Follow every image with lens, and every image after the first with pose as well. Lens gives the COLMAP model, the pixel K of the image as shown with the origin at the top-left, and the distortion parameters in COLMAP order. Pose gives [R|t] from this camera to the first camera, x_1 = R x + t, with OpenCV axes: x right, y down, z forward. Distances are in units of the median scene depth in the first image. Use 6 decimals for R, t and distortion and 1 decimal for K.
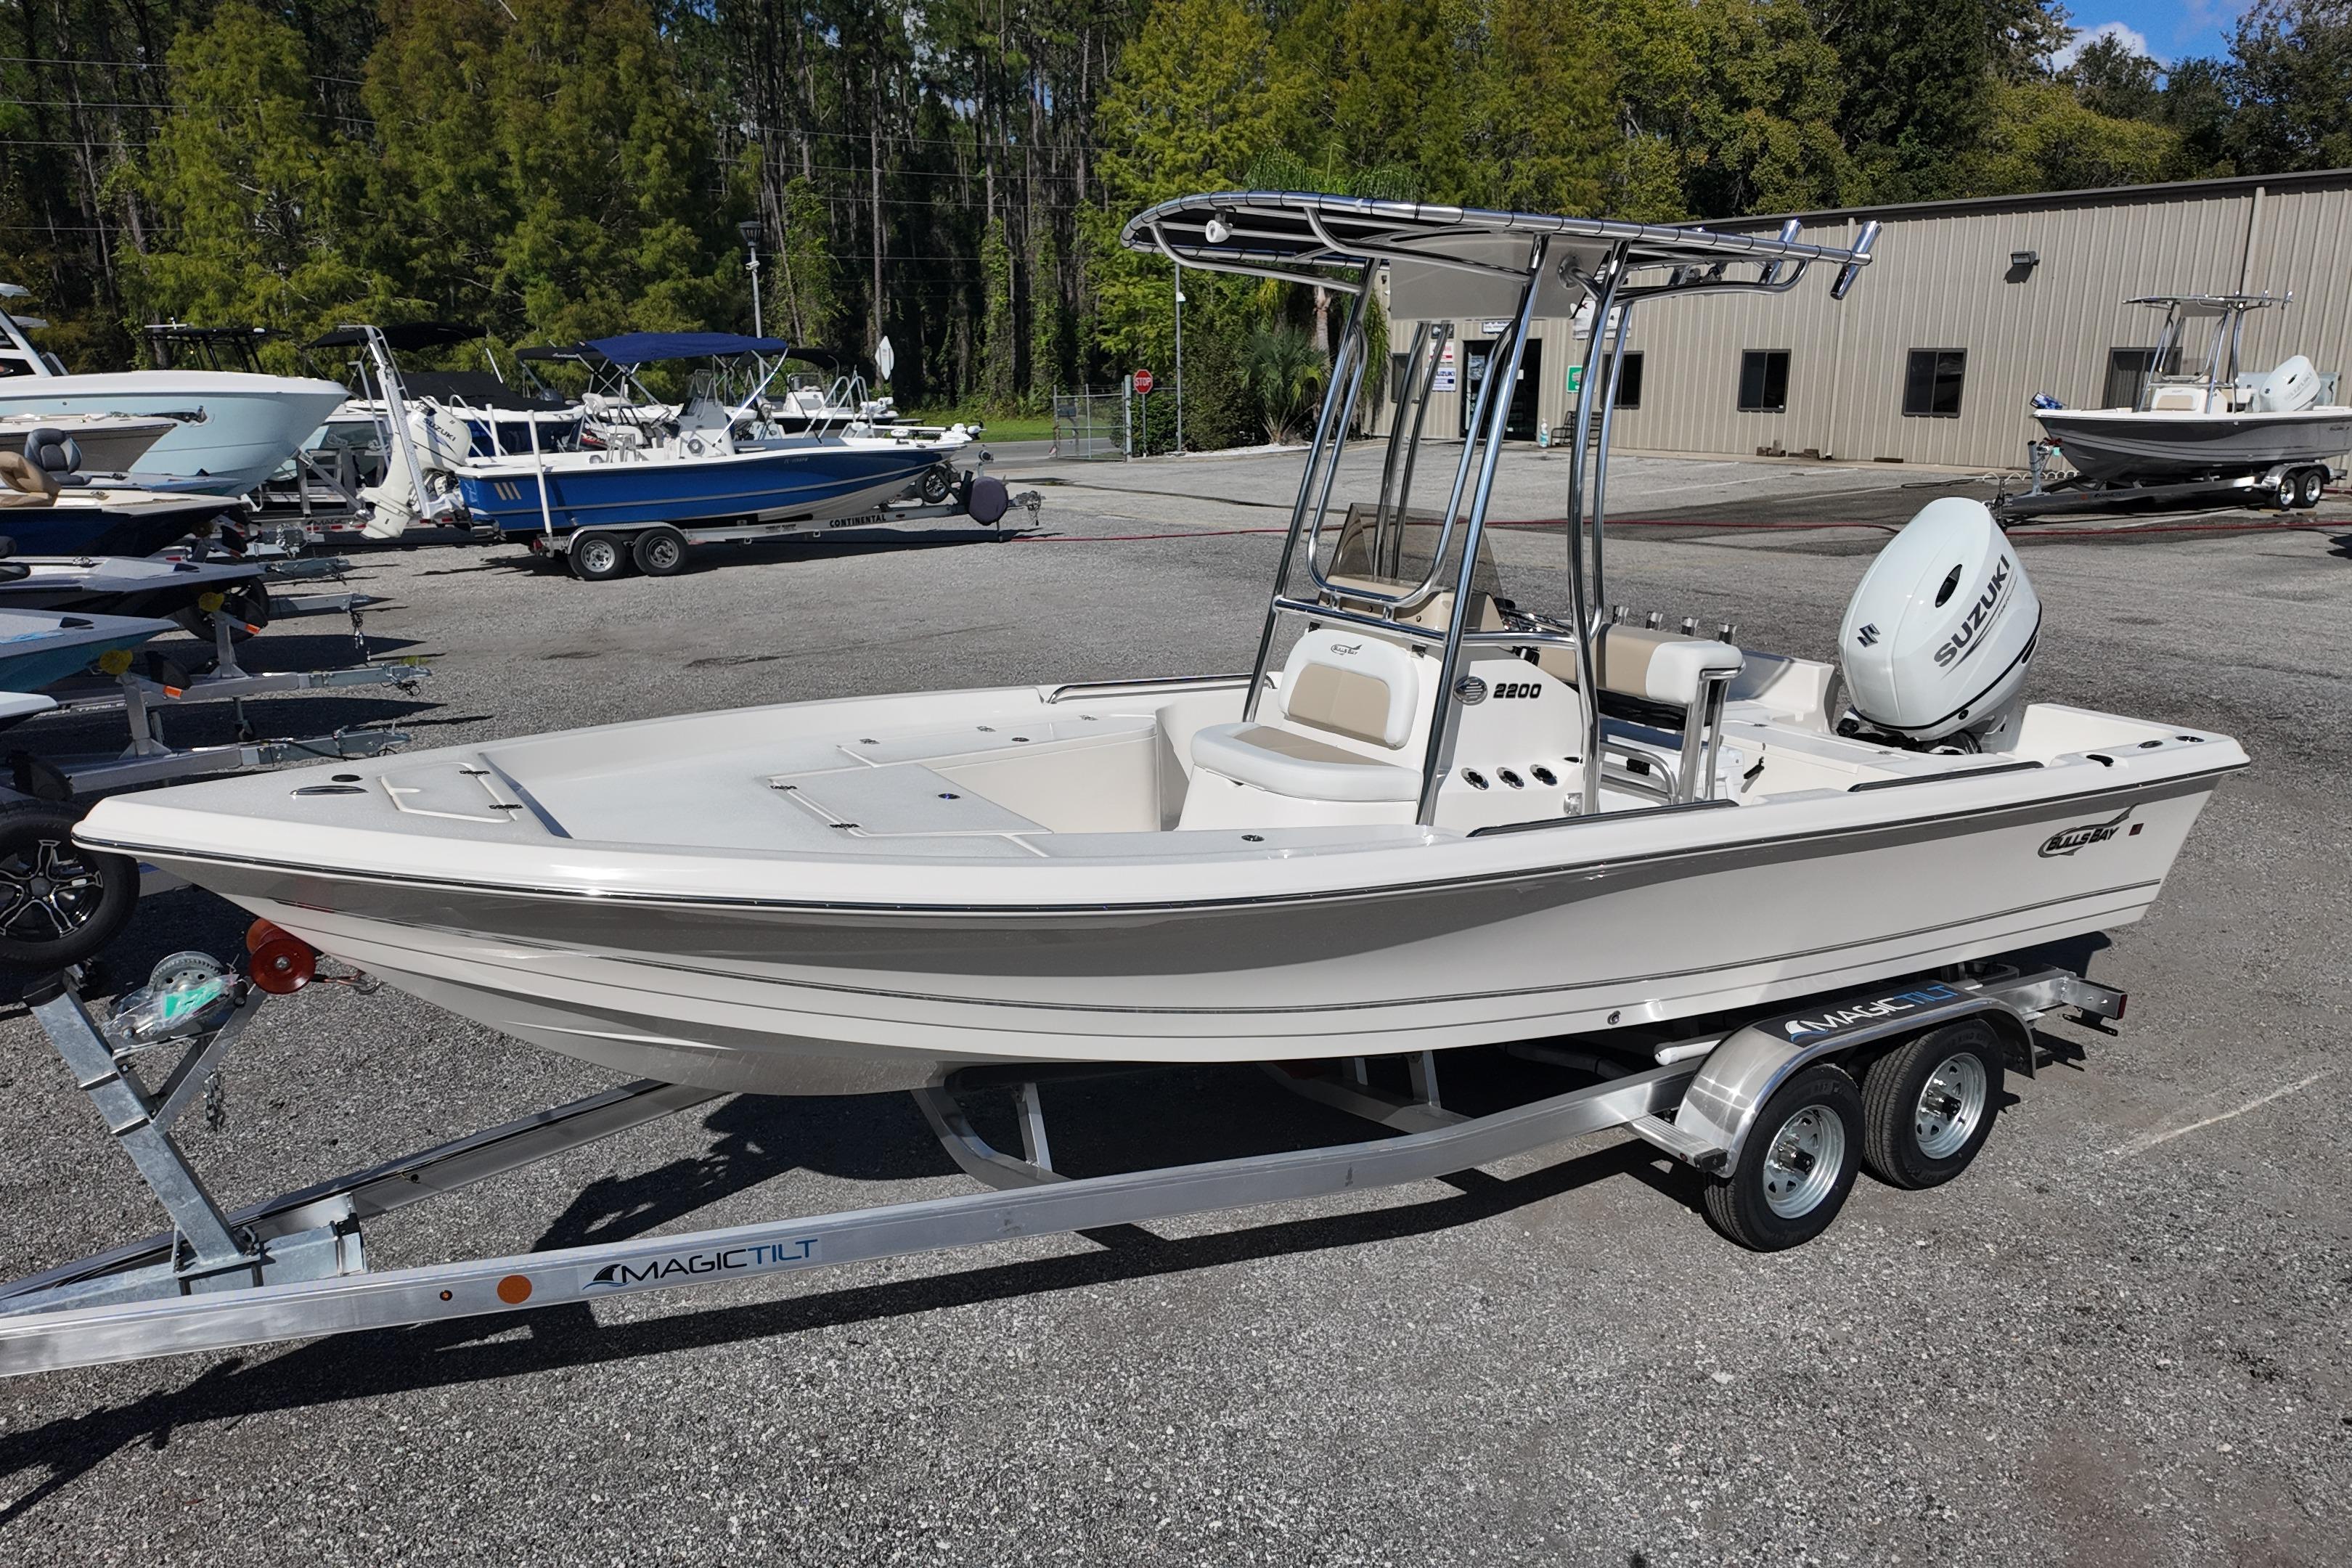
lens RADIAL K [[1614.8, 0, 1174.1], [0, 1614.8, 791.6], [0, 0, 1]] dist [0.106252, -0.156688]
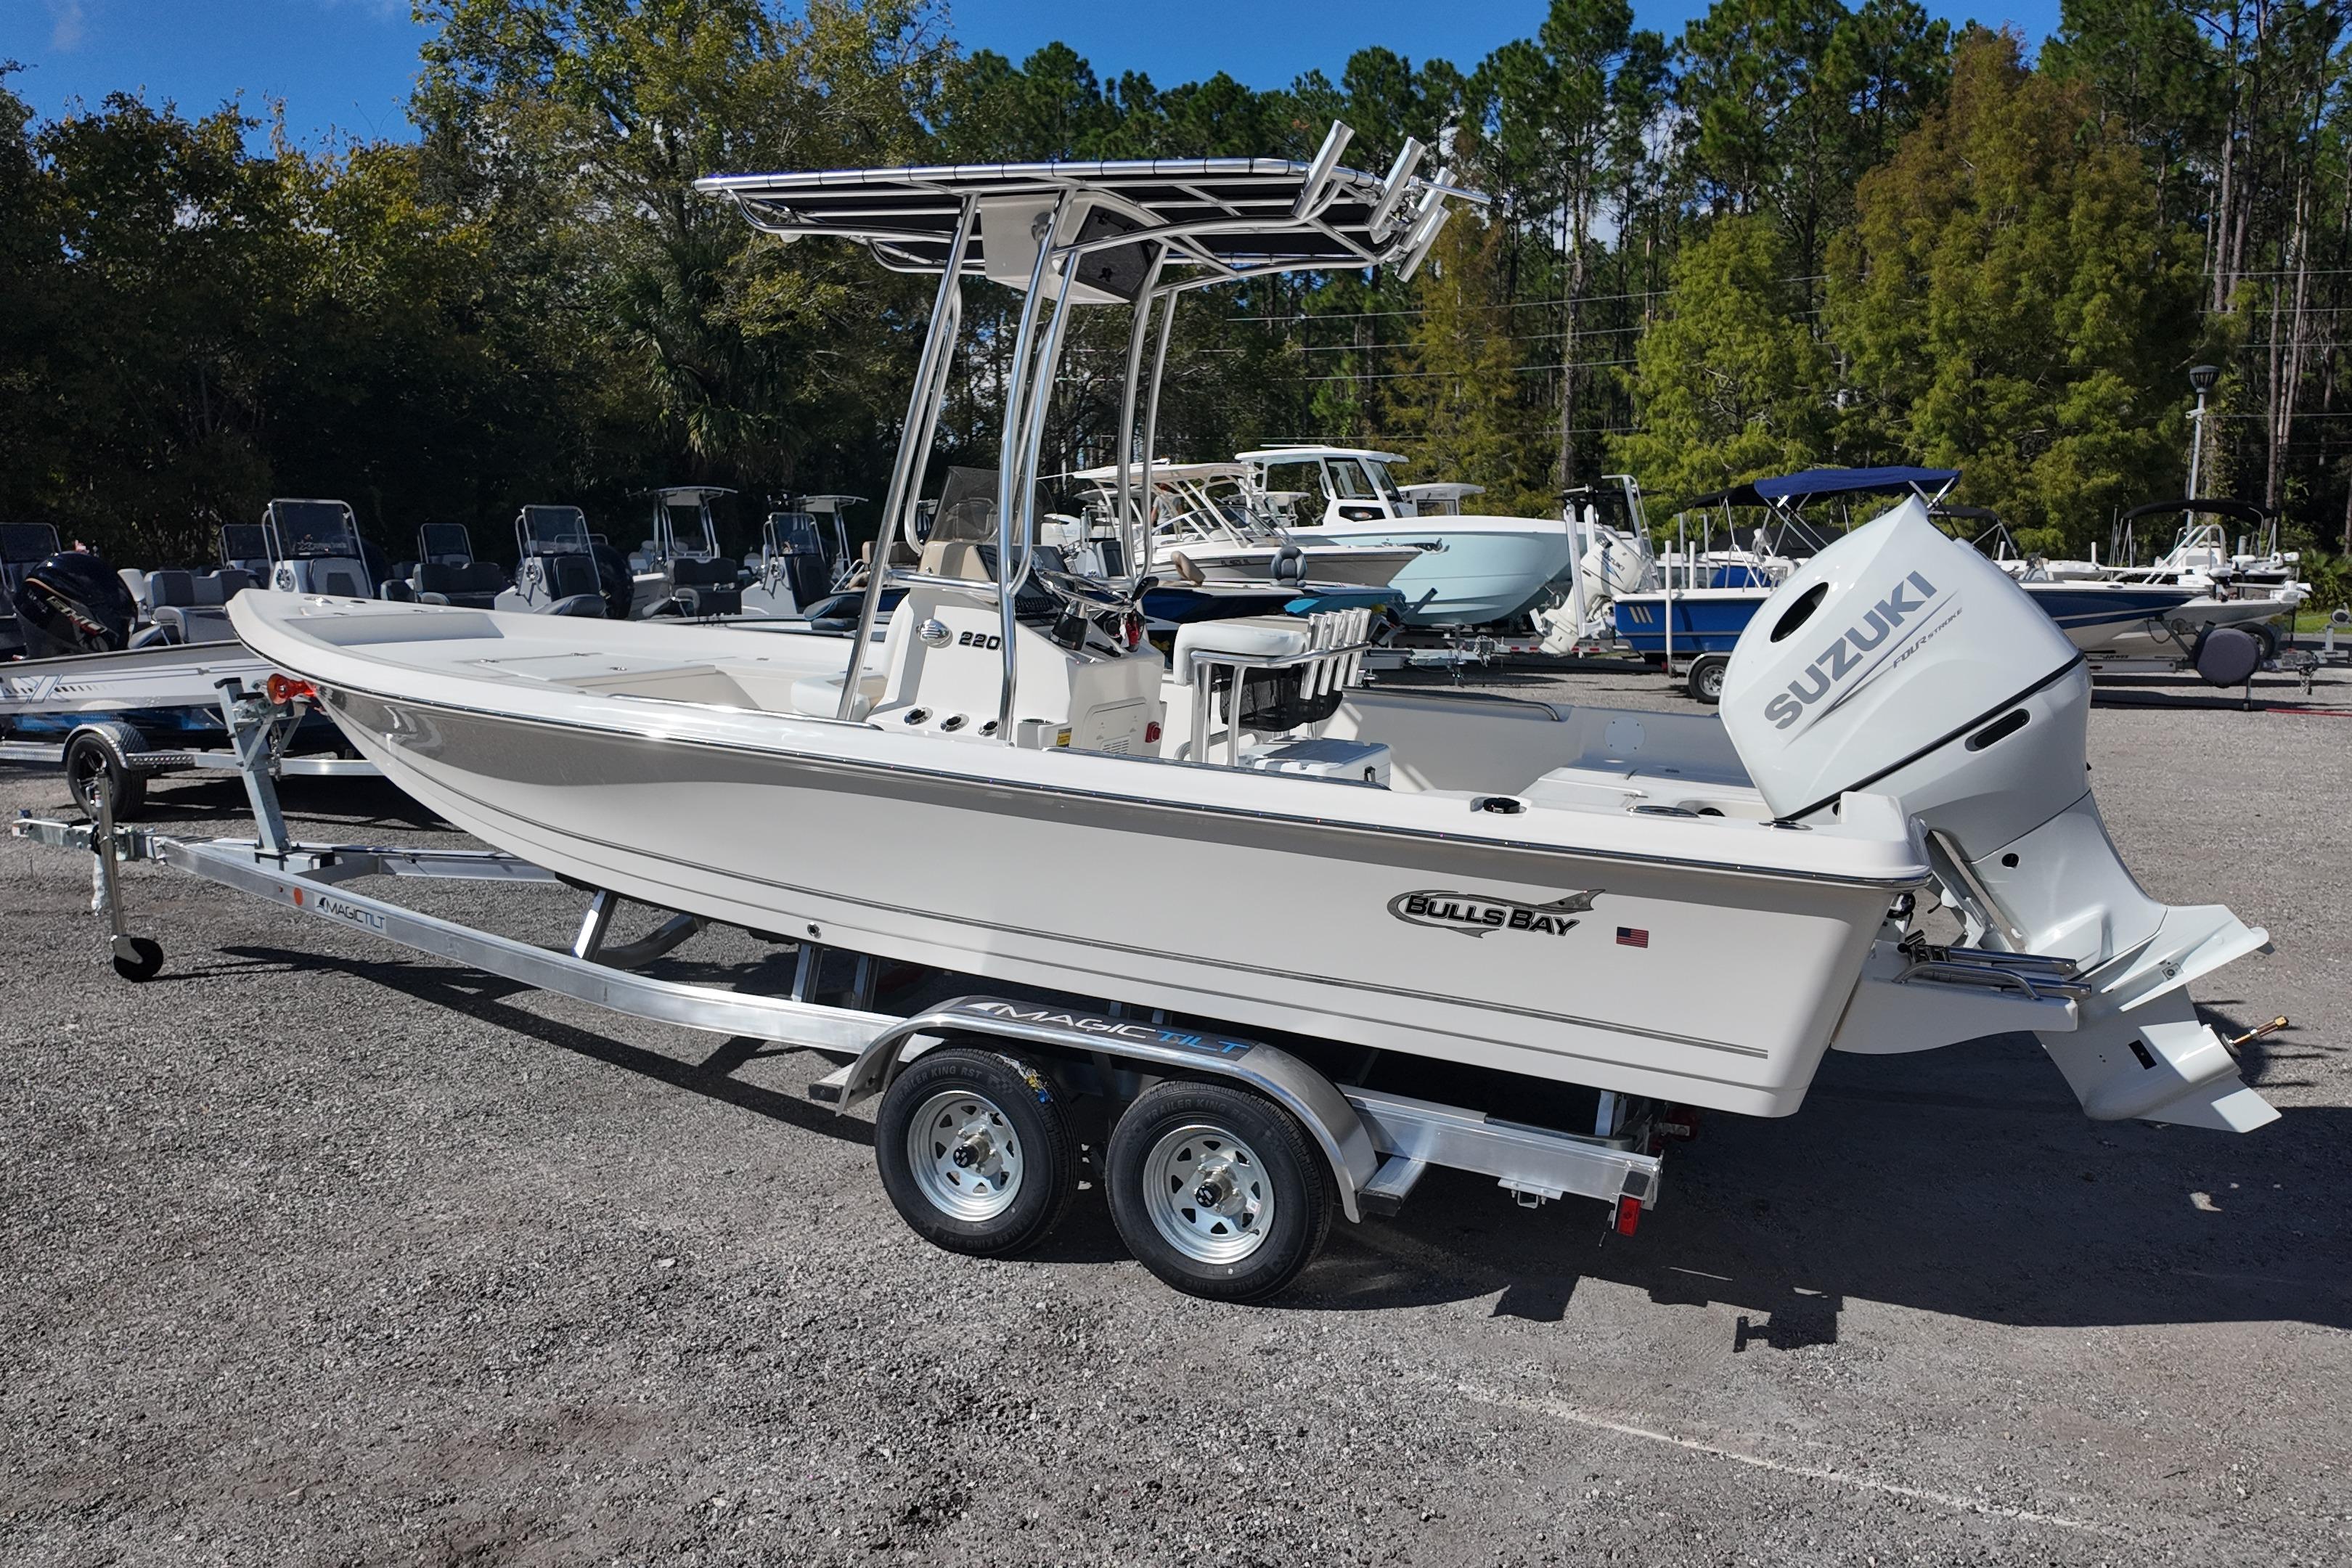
lens RADIAL K [[1614.8, 0, 1174.1], [0, 1614.8, 791.6], [0, 0, 1]] dist [0.106252, -0.156688]
pose [[0.586344, 0.124230, -0.800480, 0.283203], [-0.213636, 0.976901, -0.004877, 0.002396], [0.781384, 0.173871, 0.599340, 0.128596]]
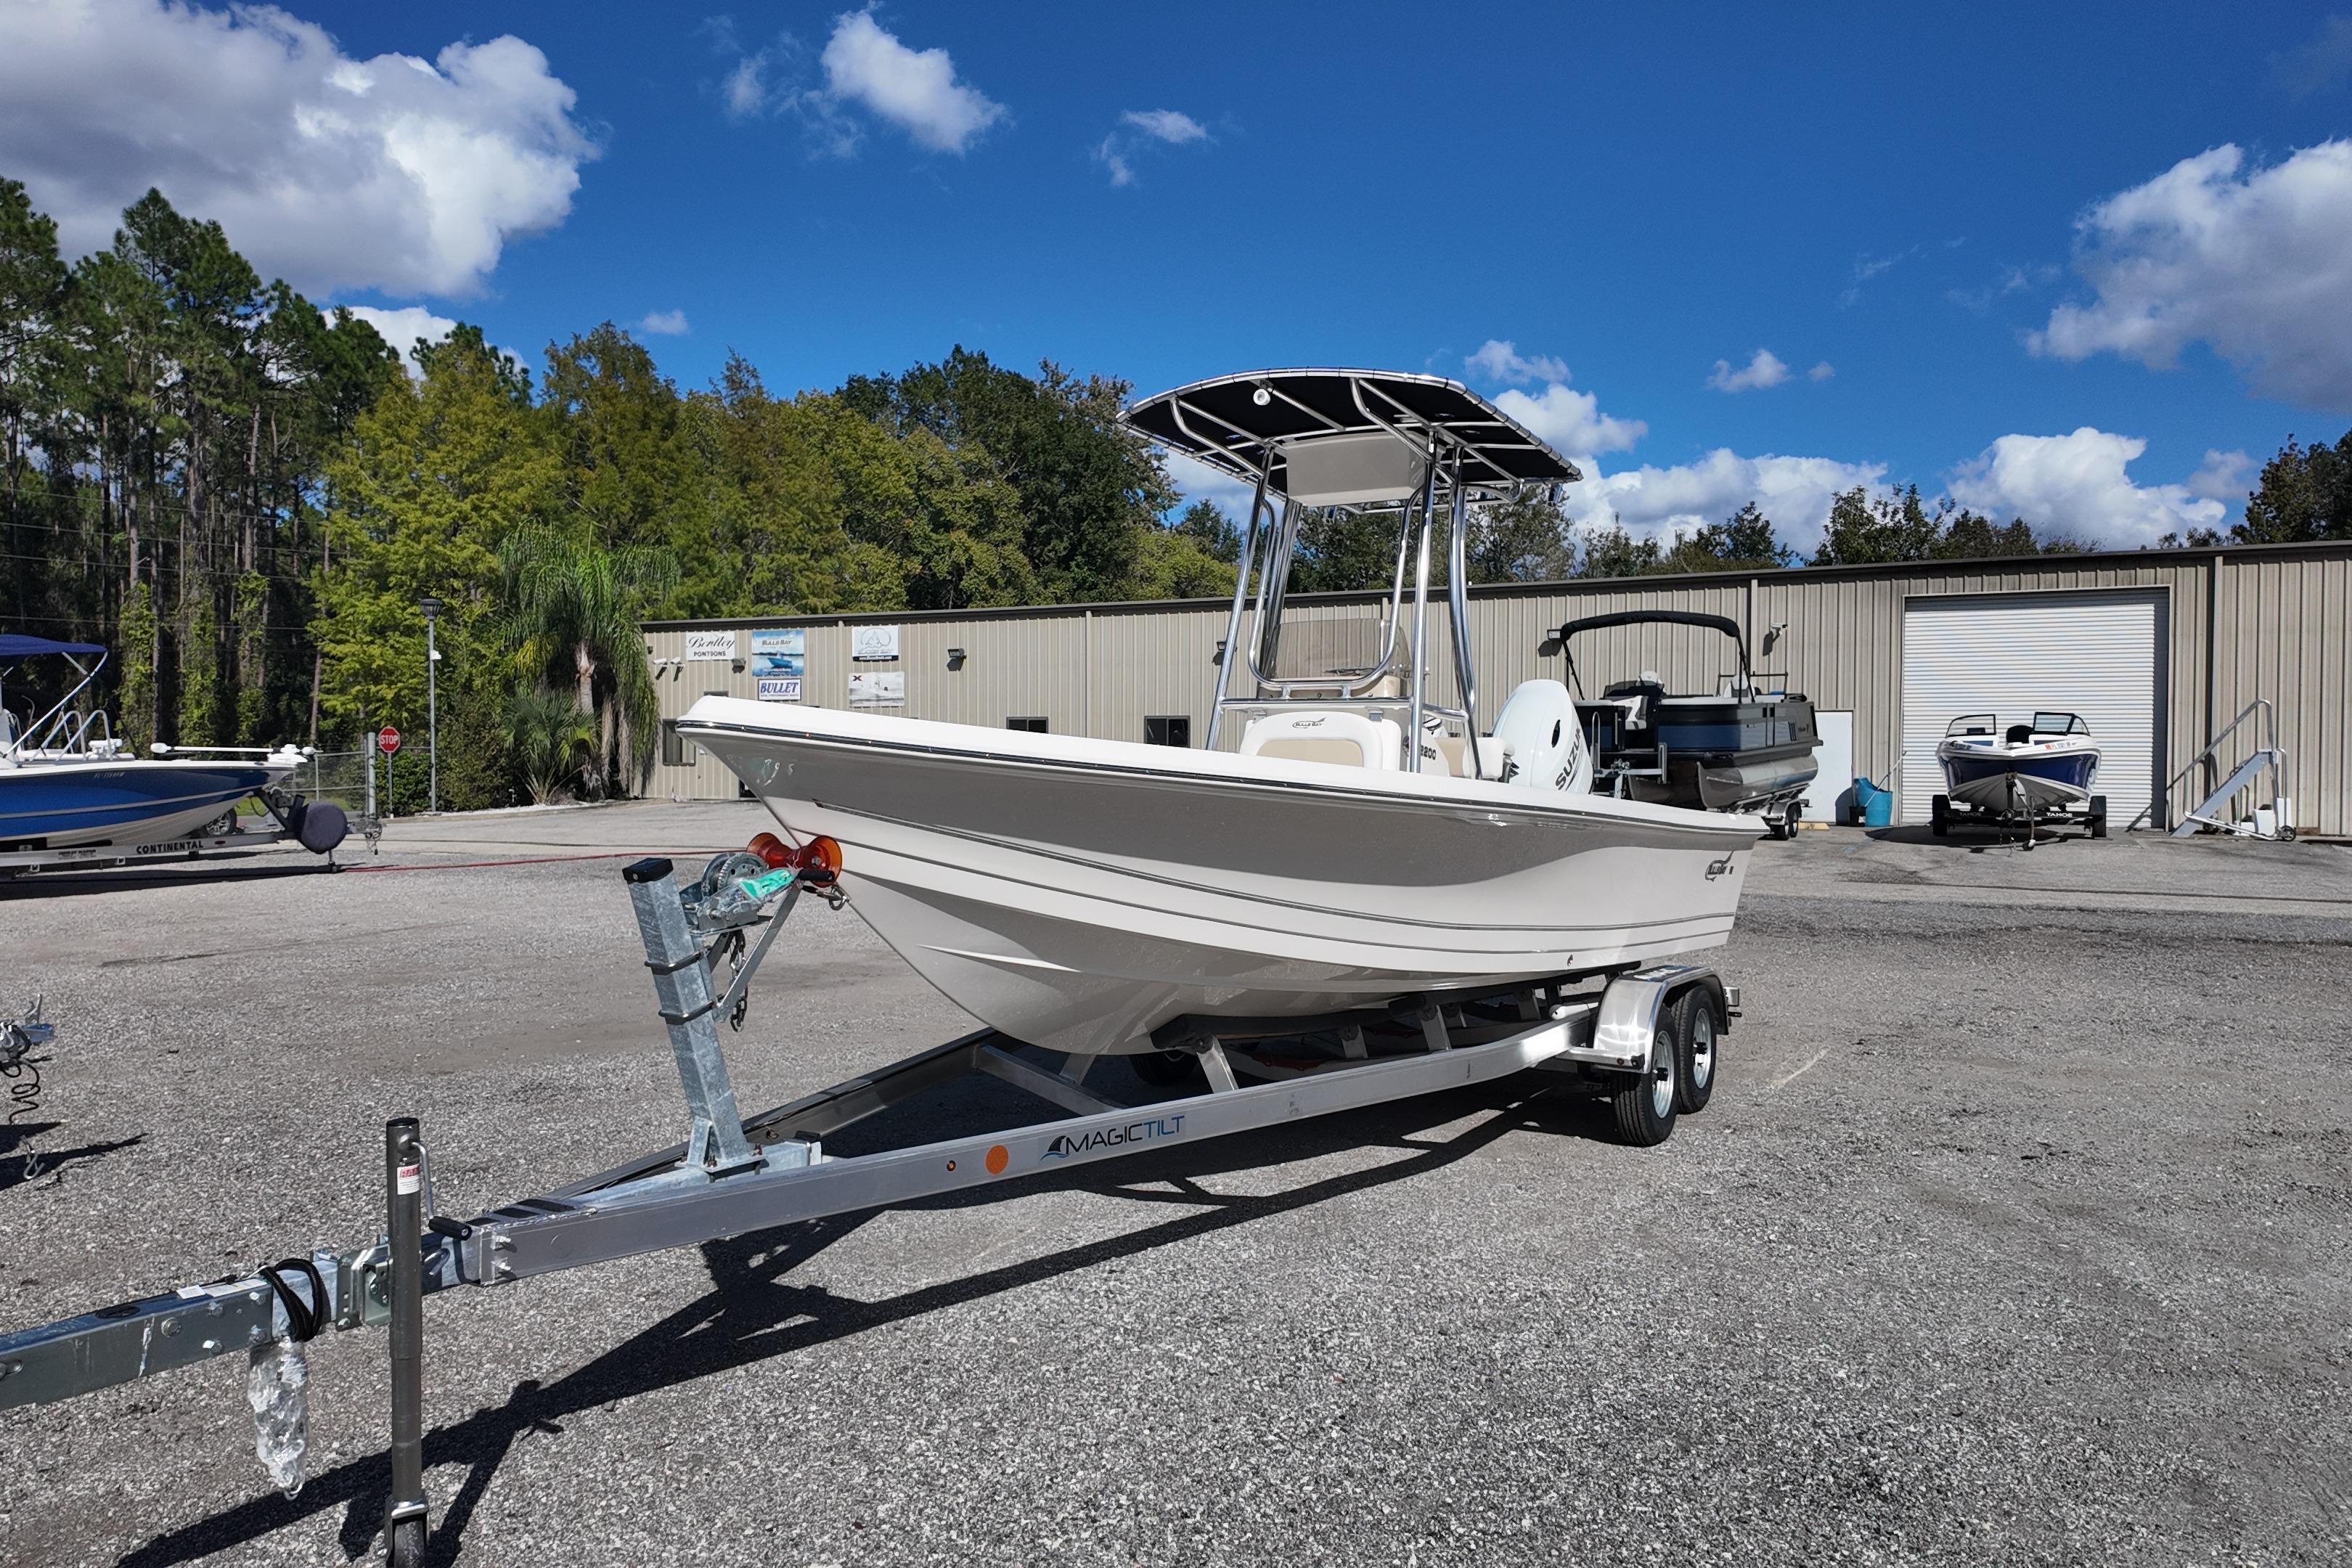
lens RADIAL K [[1616.6, 0, 1174.3], [0, 1616.6, 795.9], [0, 0, 1]] dist [0.108504, -0.157644]
pose [[0.879365, -0.001616, 0.476146, -0.157919], [0.114694, 0.971269, -0.208525, 0.059003], [-0.462129, 0.237980, 0.854285, -0.011652]]
